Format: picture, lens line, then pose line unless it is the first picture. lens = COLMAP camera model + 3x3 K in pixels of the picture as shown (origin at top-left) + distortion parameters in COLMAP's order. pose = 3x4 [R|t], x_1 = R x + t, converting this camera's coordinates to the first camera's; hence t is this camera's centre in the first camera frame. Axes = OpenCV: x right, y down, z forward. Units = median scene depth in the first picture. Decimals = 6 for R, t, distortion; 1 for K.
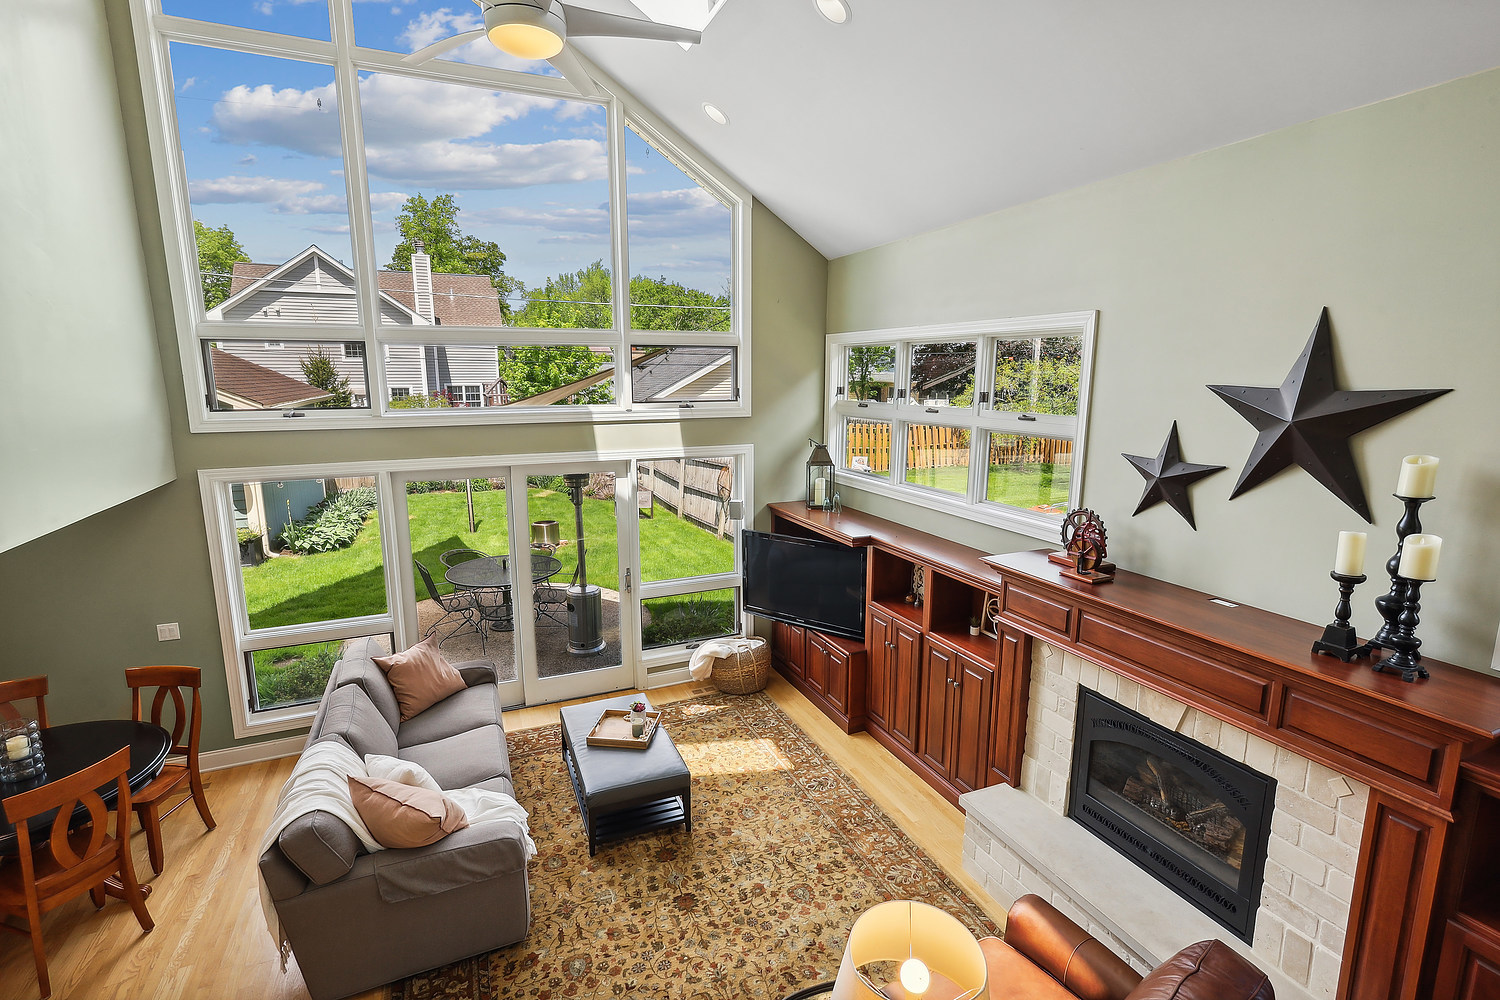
lens RADIAL K [[702.1, 0, 750.9], [0, 702.1, 496.2], [0, 0, 1]] dist [-0.001461, -0.000130]
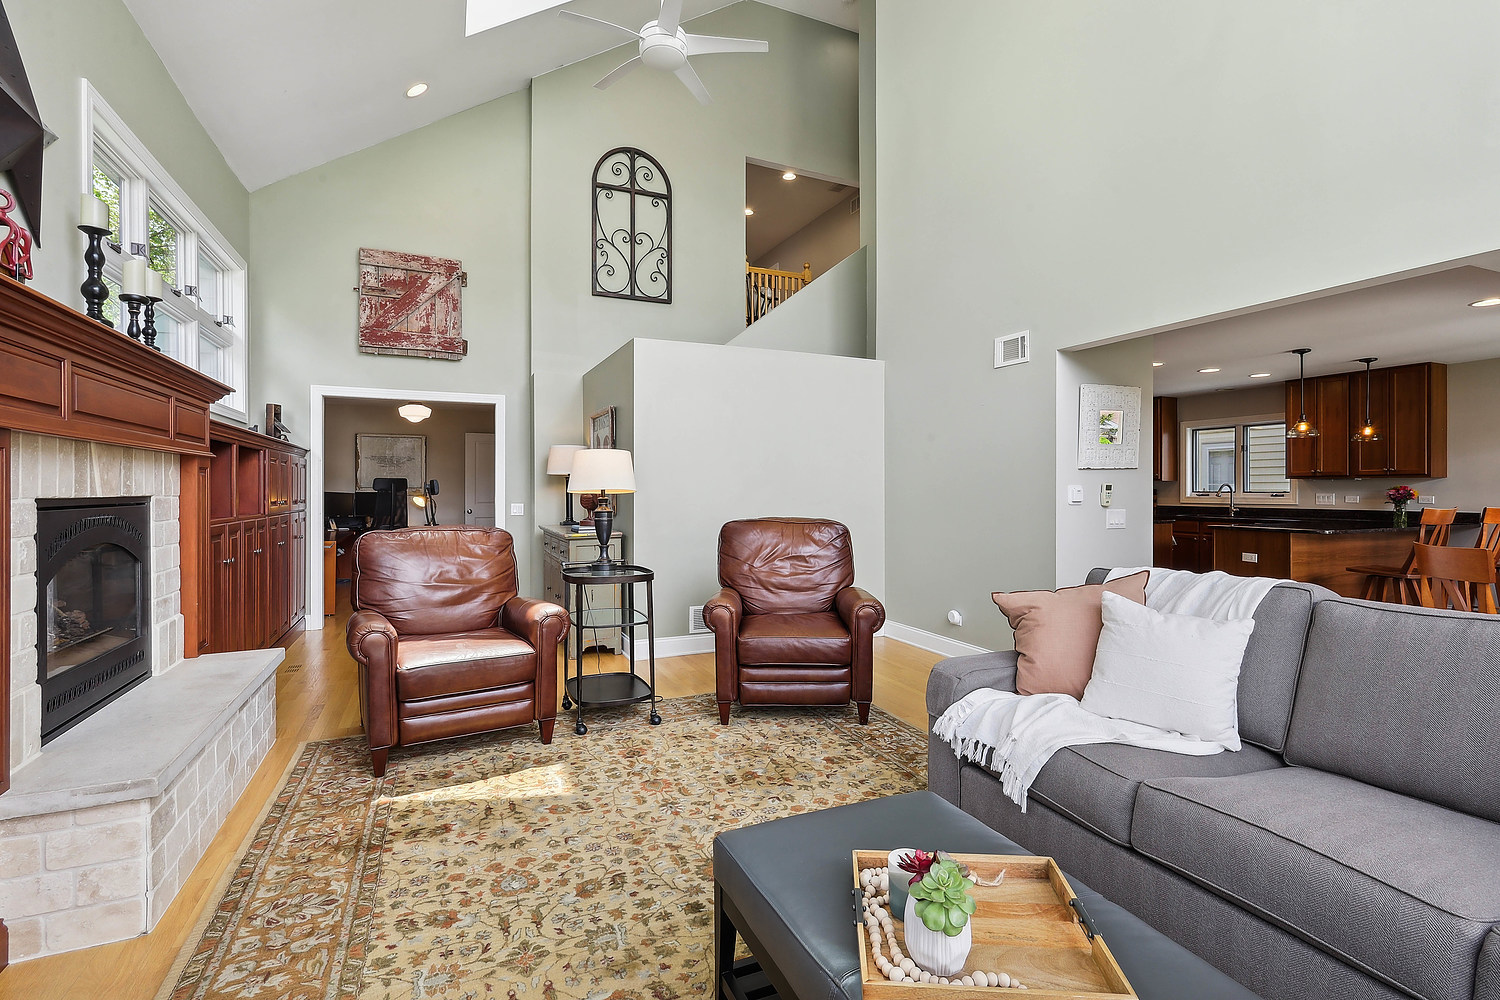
lens RADIAL K [[702.1, 0, 754.9], [0, 702.1, 493.1], [0, 0, 1]] dist [-0.001461, -0.000130]
pose [[-0.999881, 0.003398, -0.015057, -0.116264], [0.000601, 0.983293, 0.182029, 0.149824], [0.015424, 0.181998, -0.983178, 1.508620]]
